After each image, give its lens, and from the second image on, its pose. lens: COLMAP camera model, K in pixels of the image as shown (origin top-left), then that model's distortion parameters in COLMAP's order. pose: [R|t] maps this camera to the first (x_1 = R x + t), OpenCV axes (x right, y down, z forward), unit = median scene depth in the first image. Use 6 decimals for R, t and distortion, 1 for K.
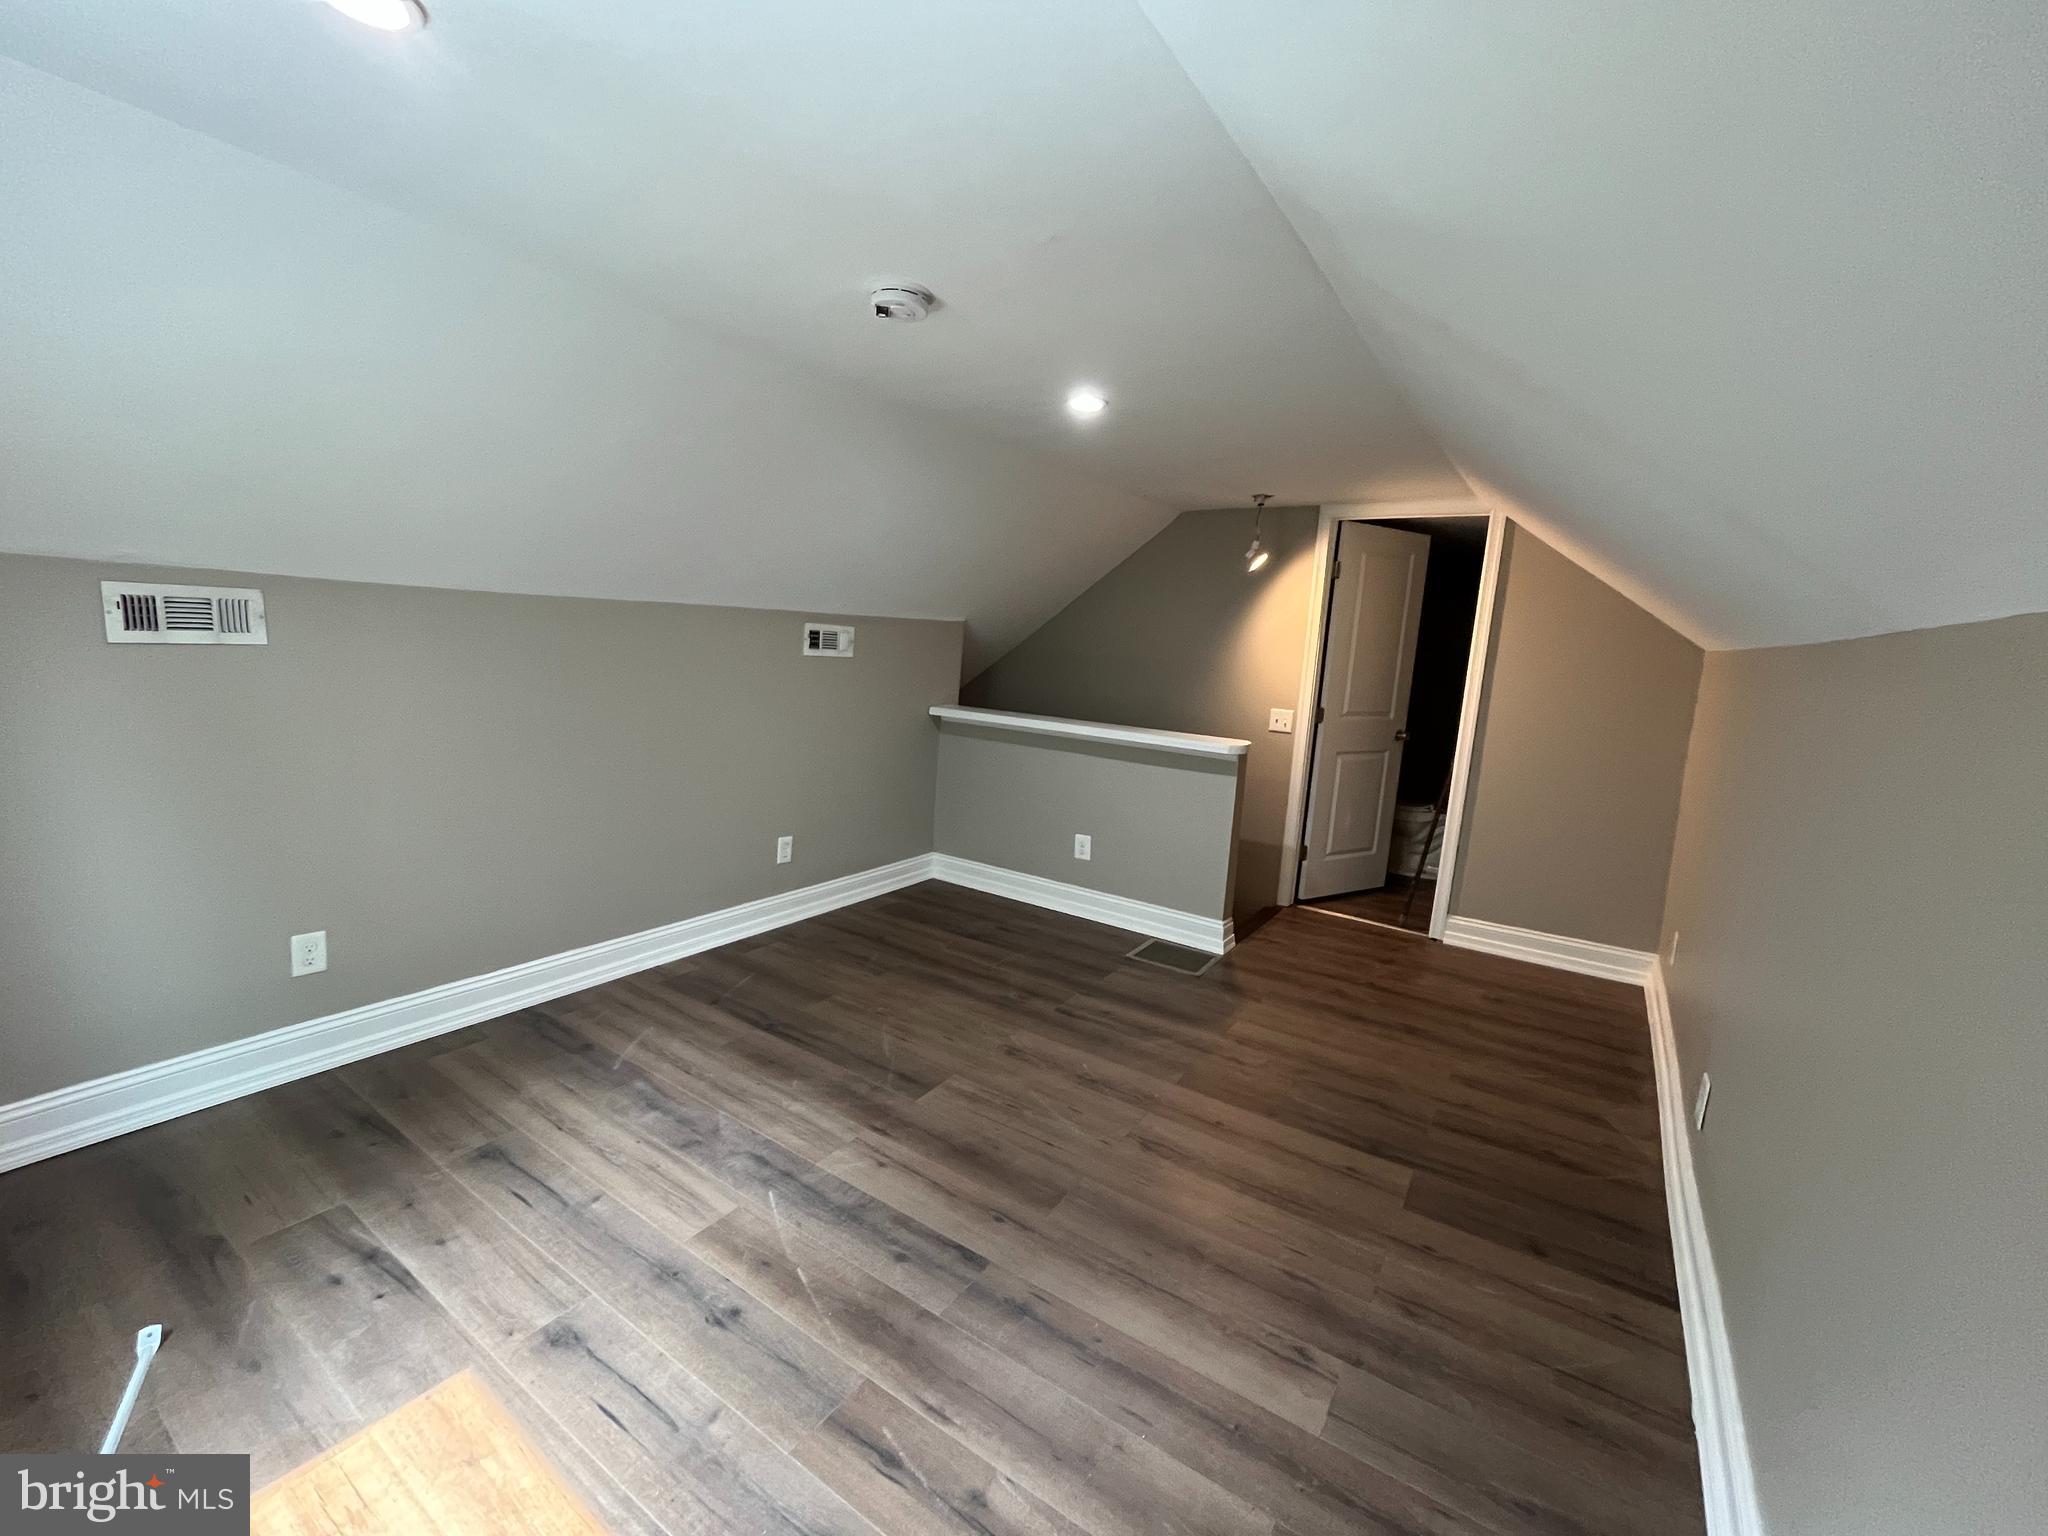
lens RADIAL K [[829.1, 0, 1024.0], [0, 829.1, 768.0], [0, 0, 1]] dist [-0.020951, -0.000052]
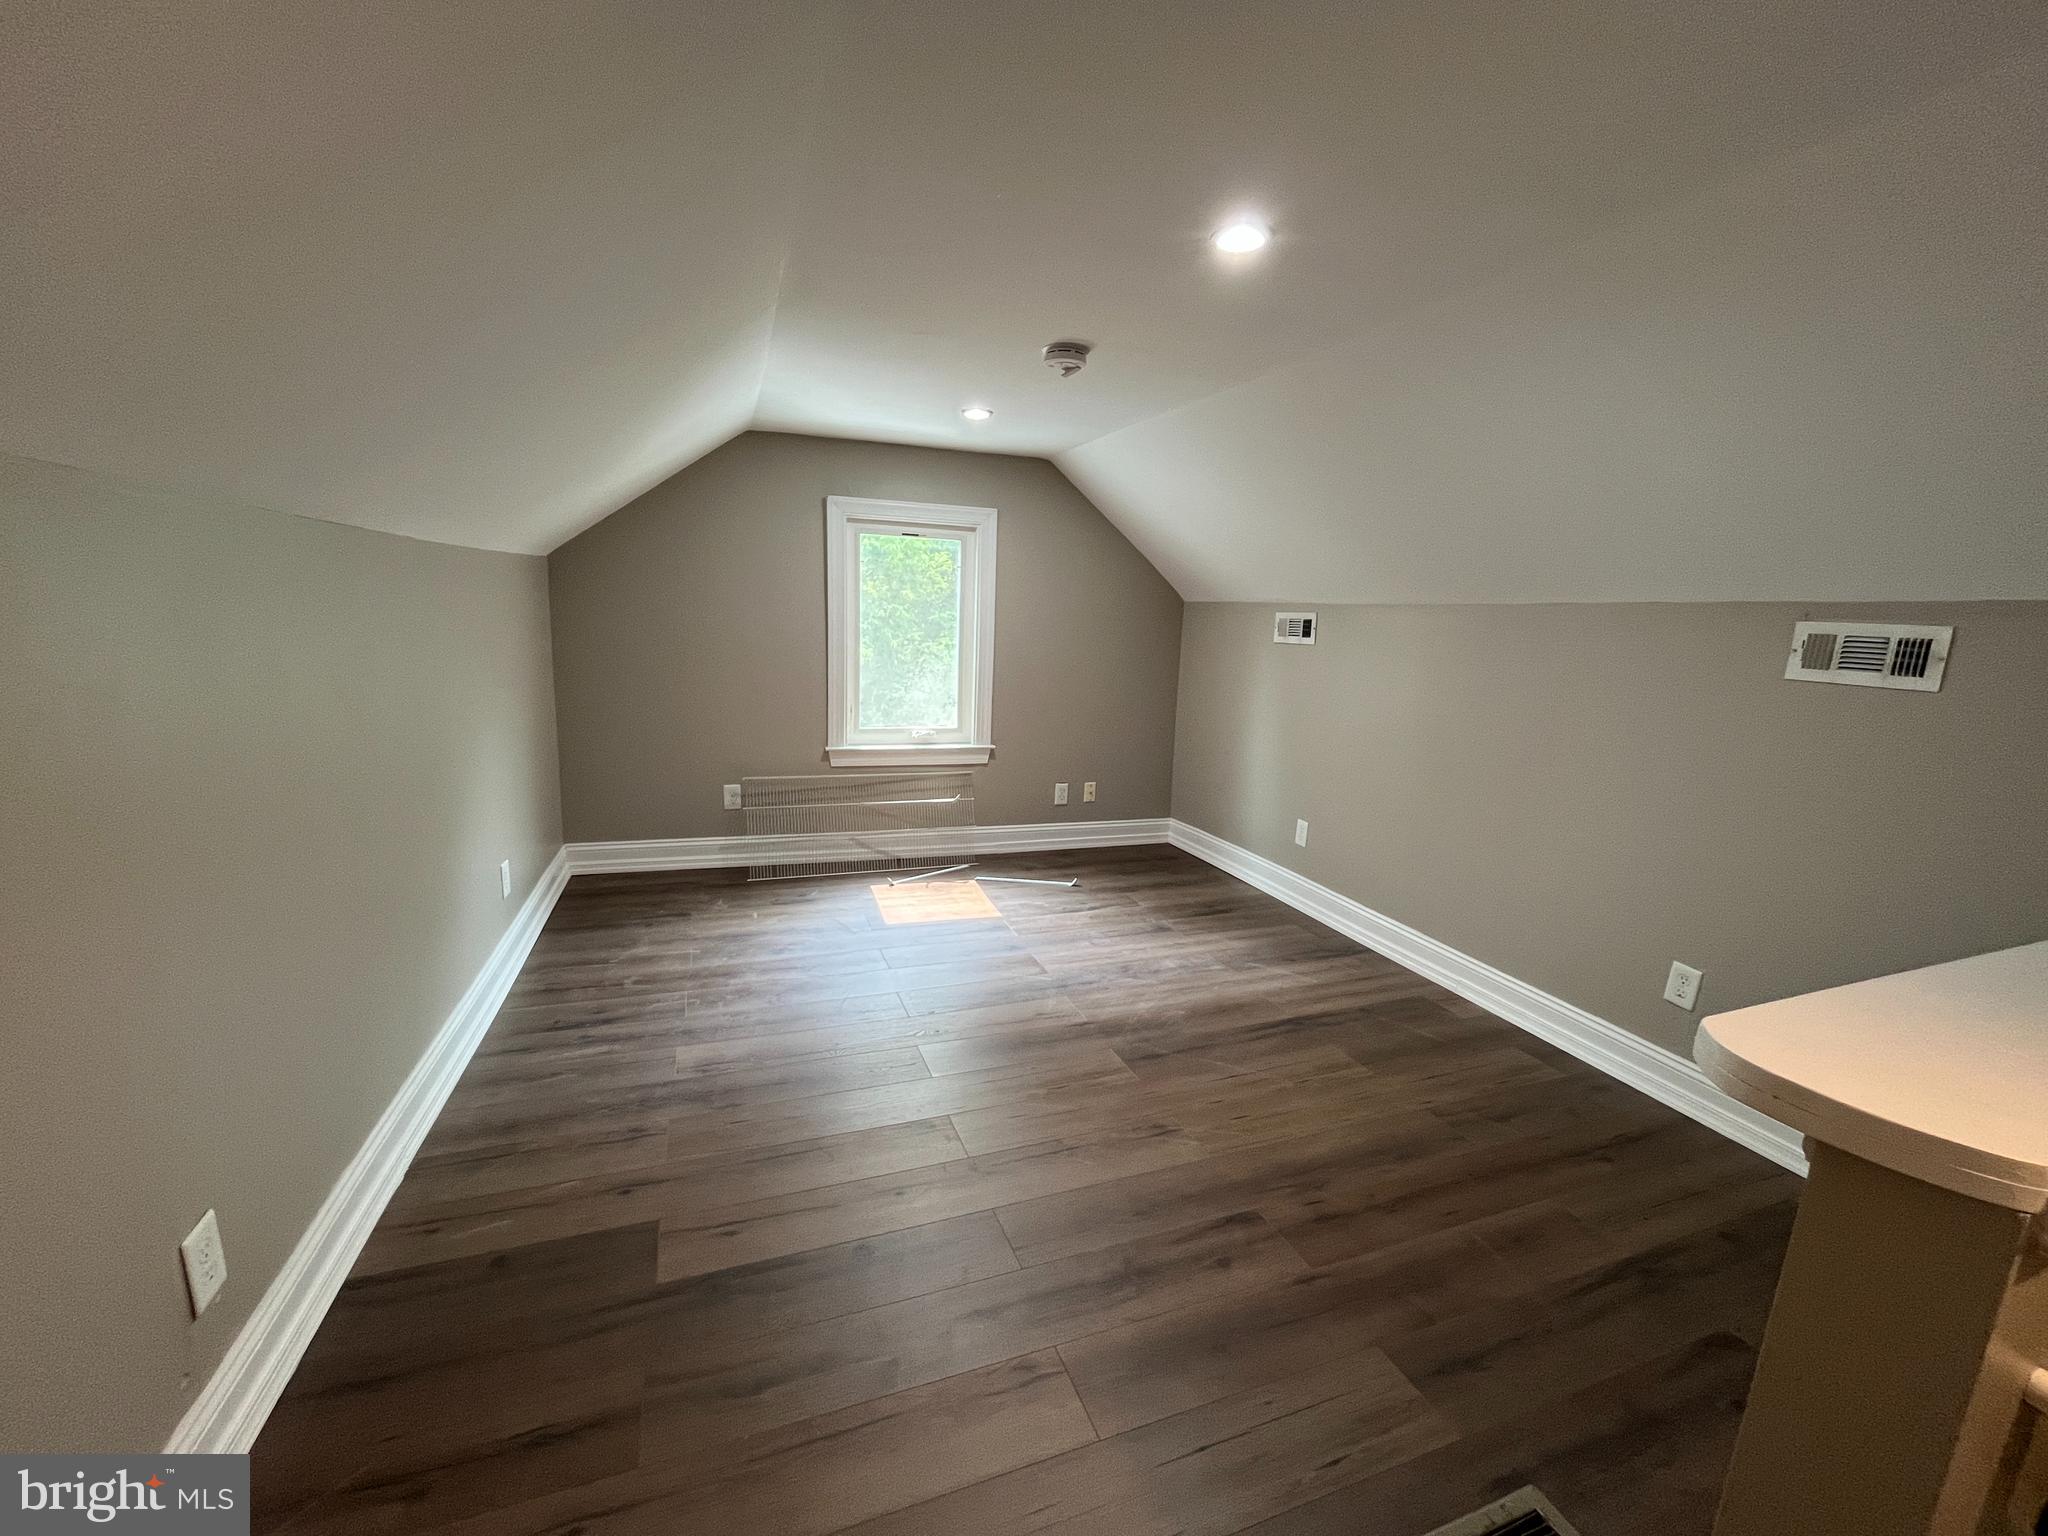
lens RADIAL K [[826.4, 0, 1024.0], [0, 826.4, 768.0], [0, 0, 1]] dist [0.021758, -0.000016]
pose [[-0.581232, 0.073614, -0.810401, 0.724243], [-0.193419, 0.954860, 0.225459, -0.151562], [0.790416, 0.287791, -0.540757, 1.296540]]
